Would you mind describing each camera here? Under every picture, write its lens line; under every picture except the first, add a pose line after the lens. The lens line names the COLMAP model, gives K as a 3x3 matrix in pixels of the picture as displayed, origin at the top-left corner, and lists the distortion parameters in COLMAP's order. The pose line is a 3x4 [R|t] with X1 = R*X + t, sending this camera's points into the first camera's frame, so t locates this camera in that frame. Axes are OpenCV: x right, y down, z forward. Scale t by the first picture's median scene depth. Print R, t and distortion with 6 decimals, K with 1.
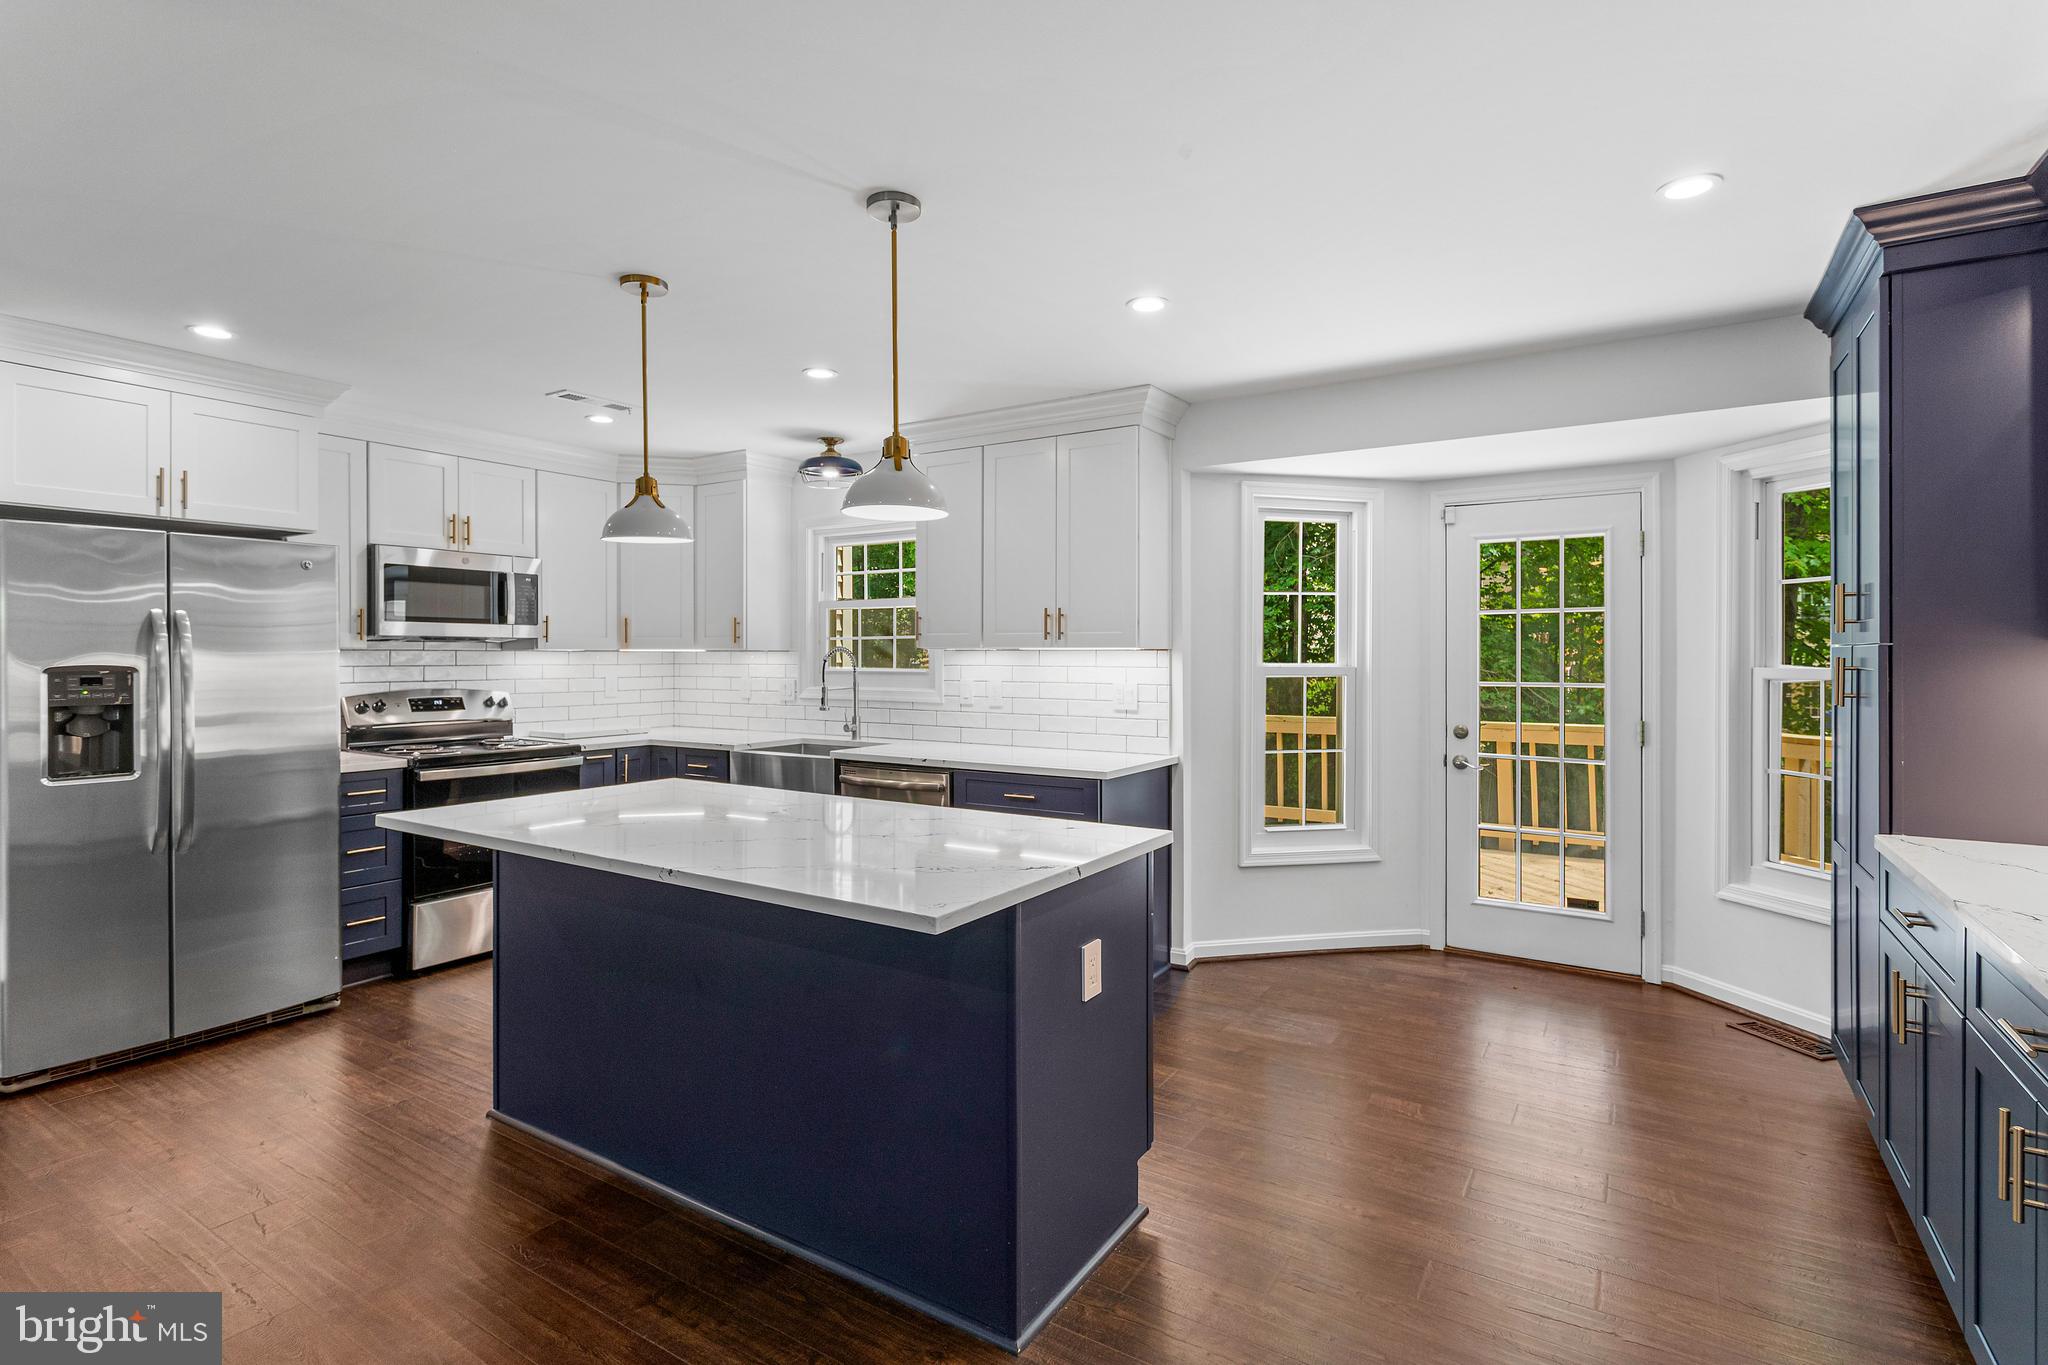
lens RADIAL K [[969.8, 0, 1020.8], [0, 969.8, 649.8], [0, 0, 1]] dist [-0.007744, 0.000346]
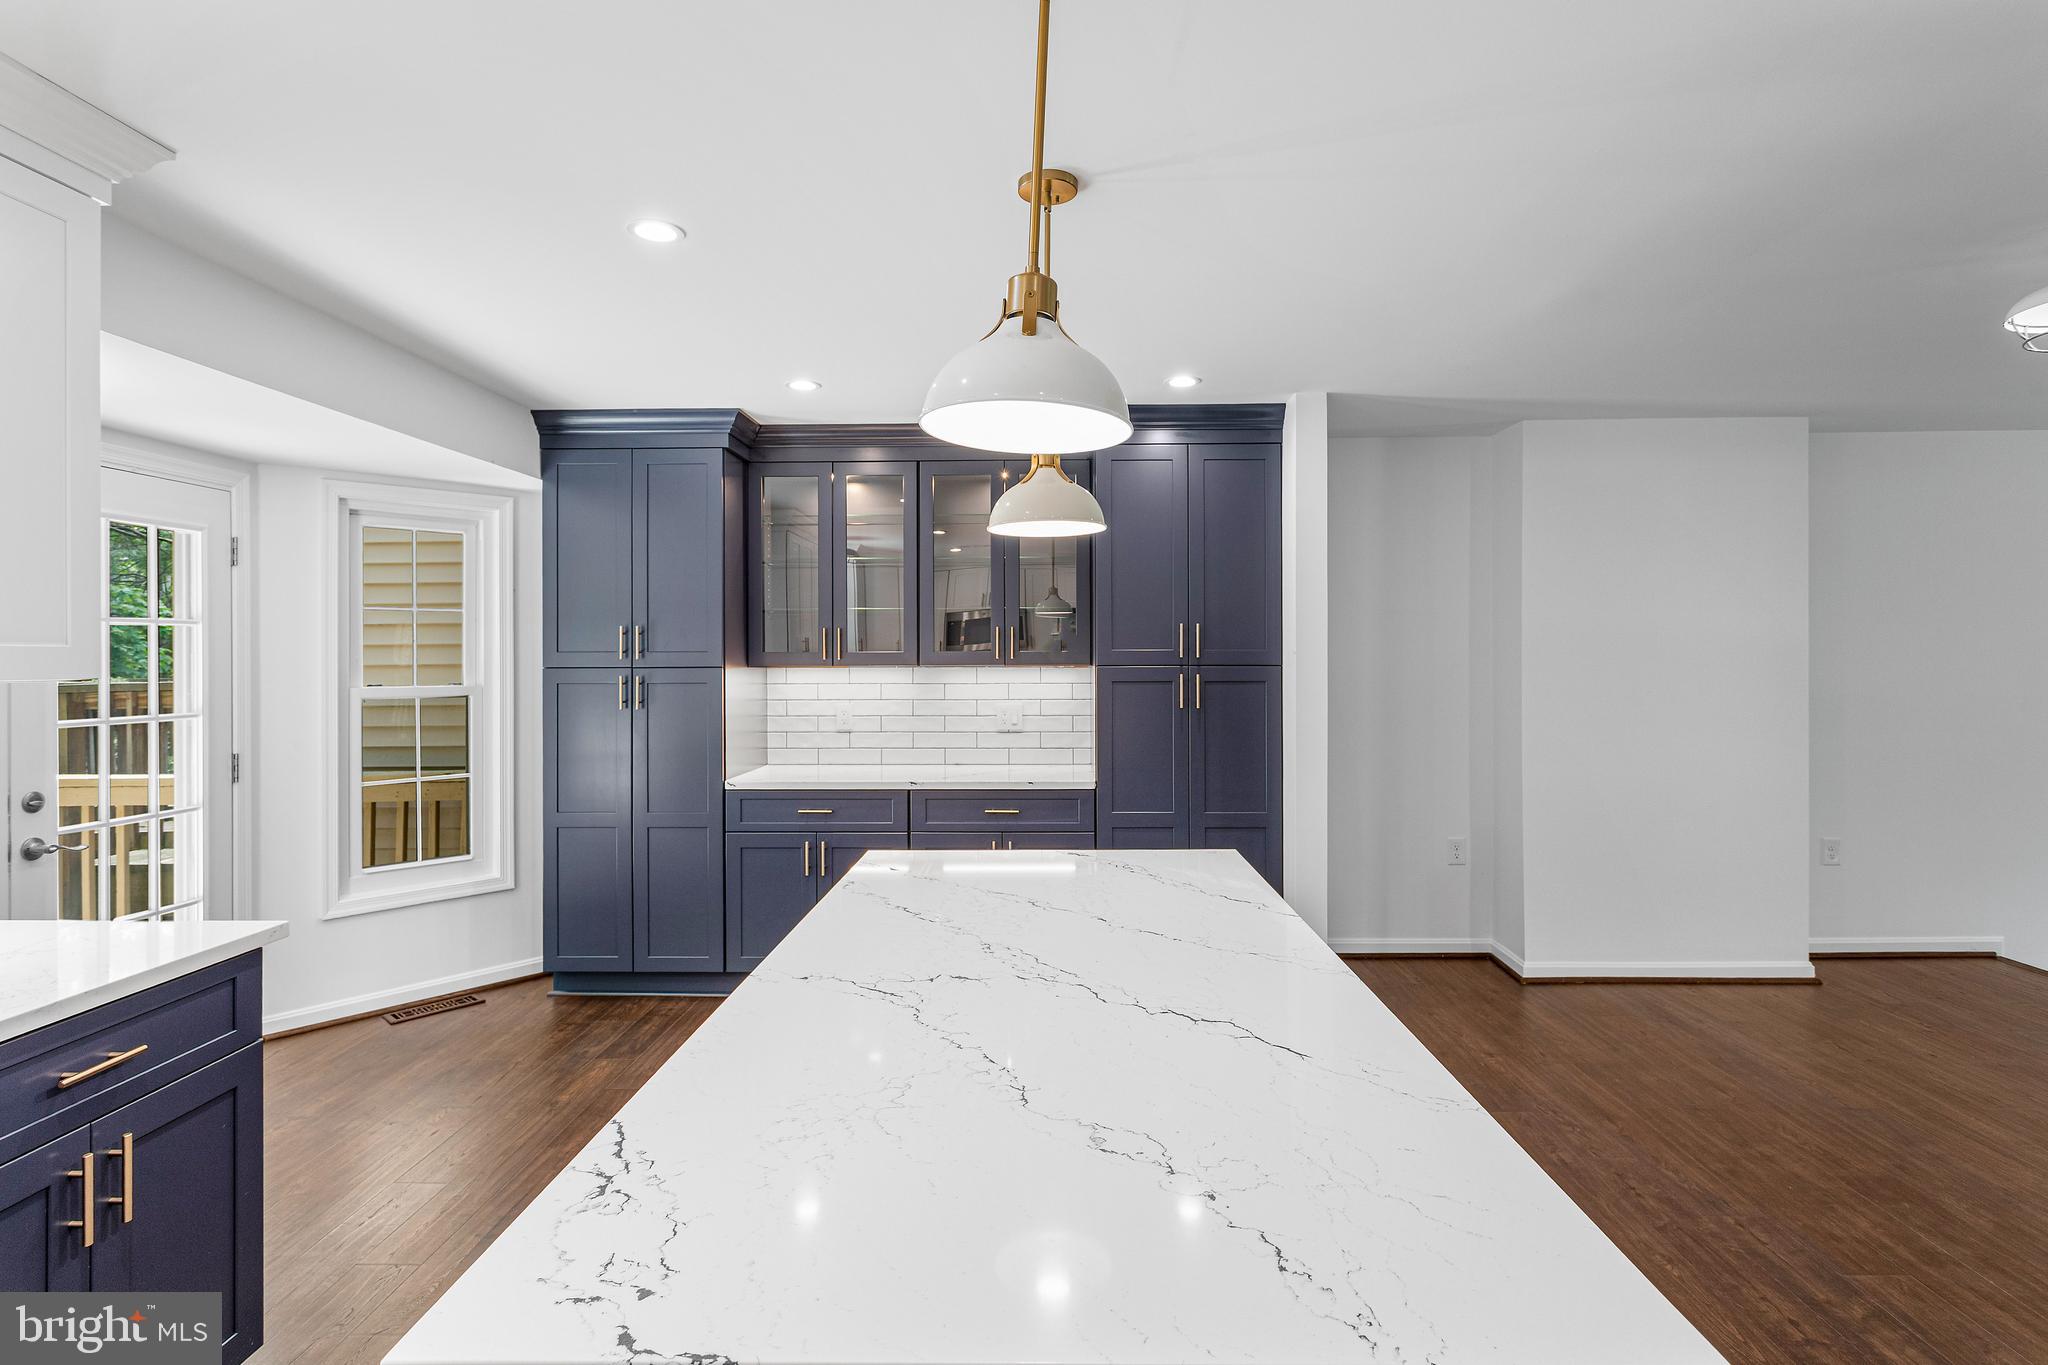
lens RADIAL K [[984.9, 0, 1035.8], [0, 984.9, 656.4], [0, 0, 1]] dist [-0.001994, -0.001103]
pose [[-0.515455, 0.002351, 0.856914, -0.468136], [-0.000804, 0.999994, -0.003227, -0.011332], [-0.856917, -0.002352, -0.515450, 0.789577]]
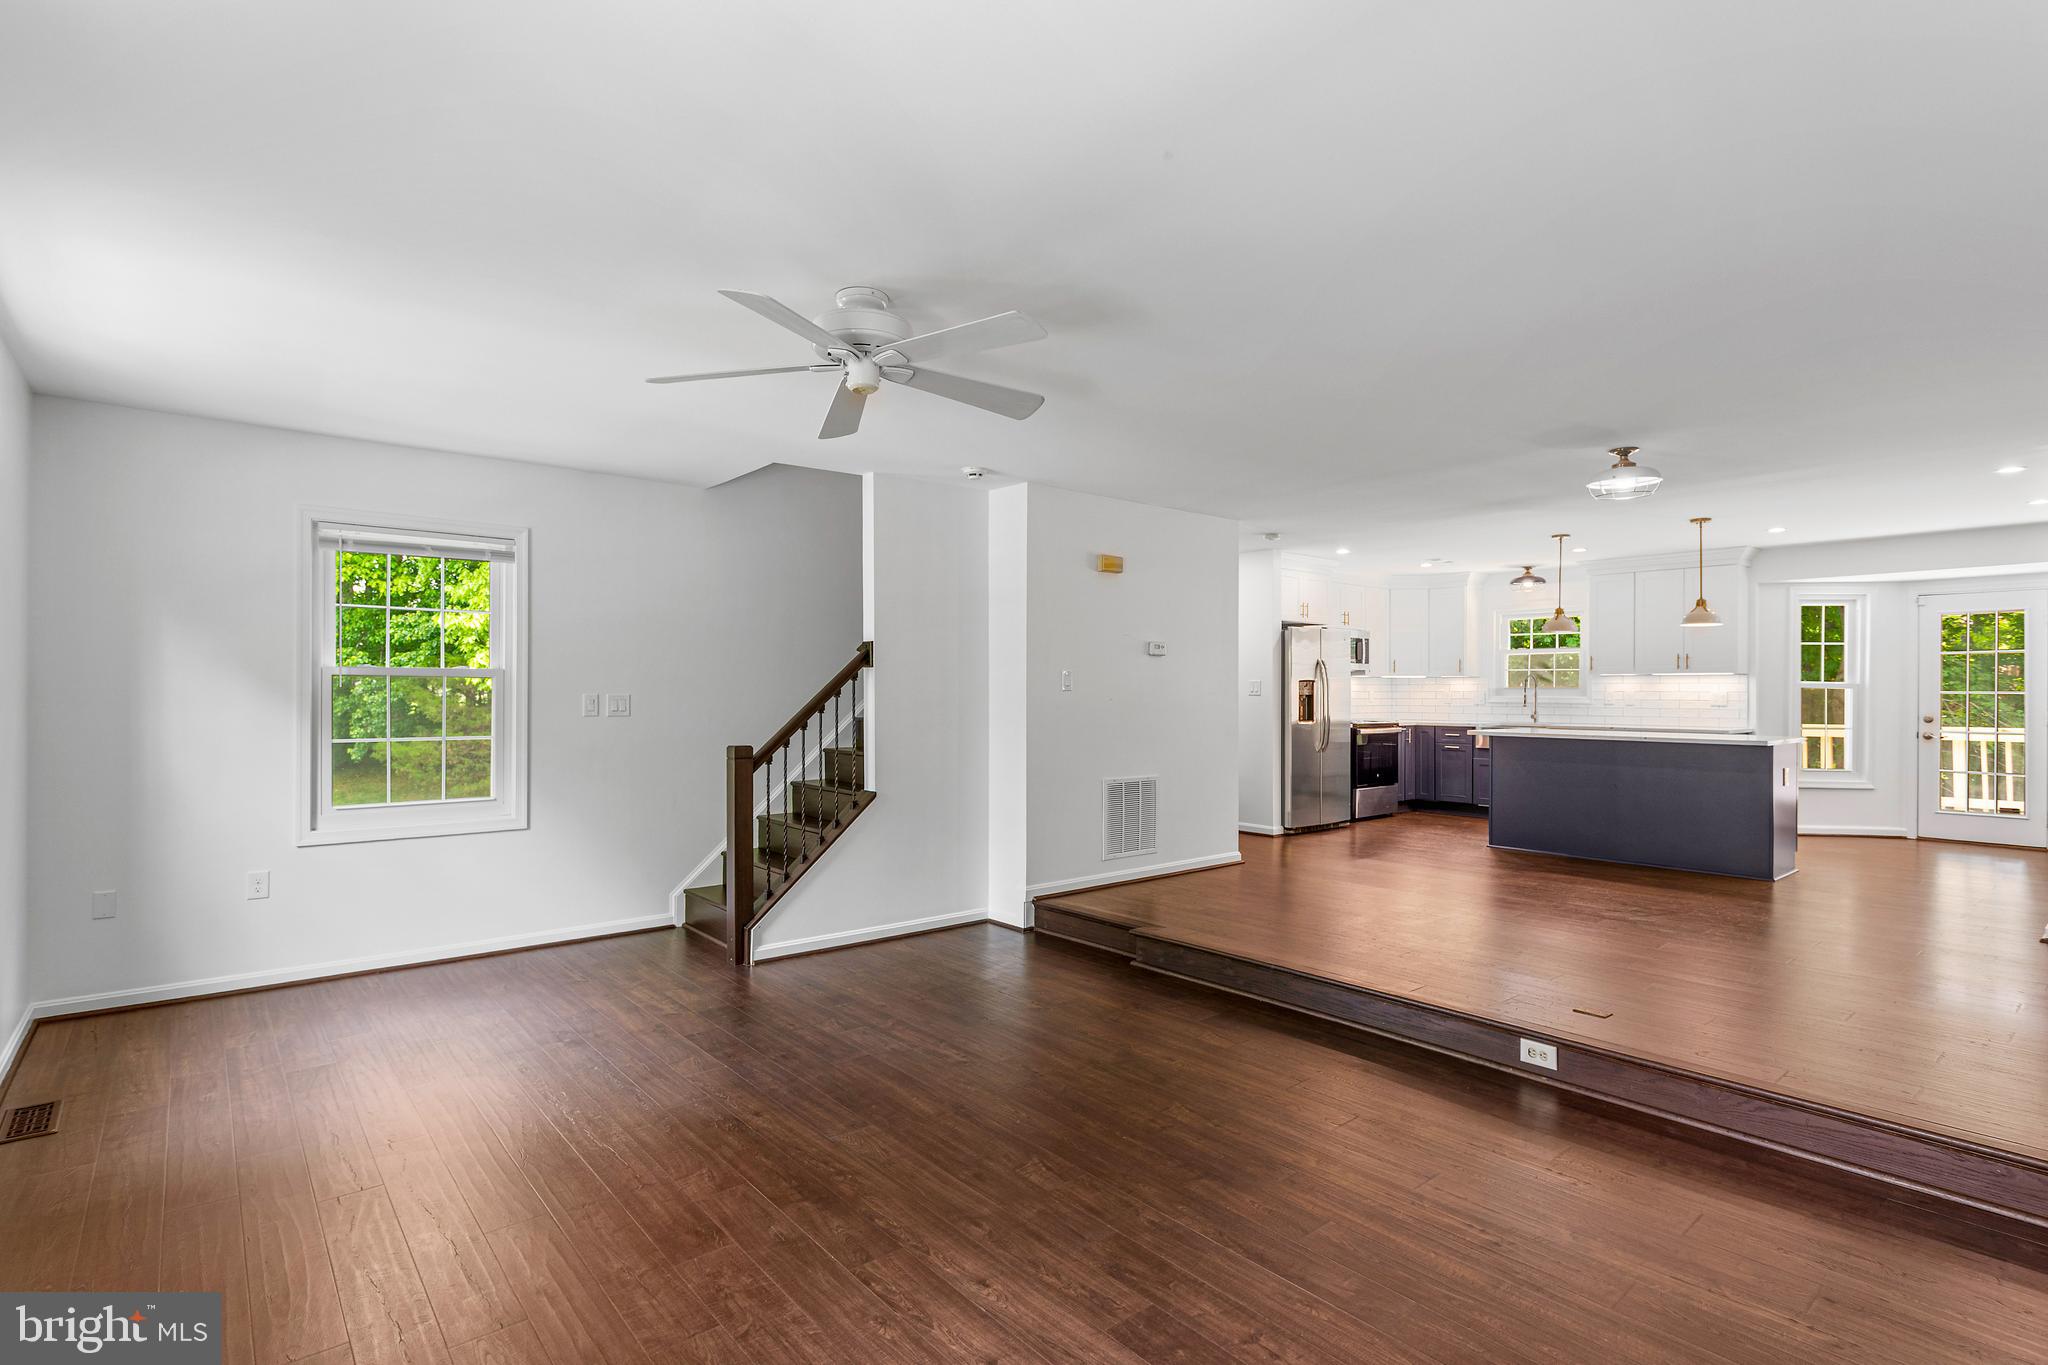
lens RADIAL K [[989.9, 0, 1019.6], [0, 989.9, 691.2], [0, 0, 1]] dist [-0.004160, -0.000709]
pose [[0.950829, 0.002592, -0.309704, -0.618315], [-0.001378, 0.999990, 0.004137, 0.027158], [0.309712, -0.003506, 0.950824, -1.338727]]
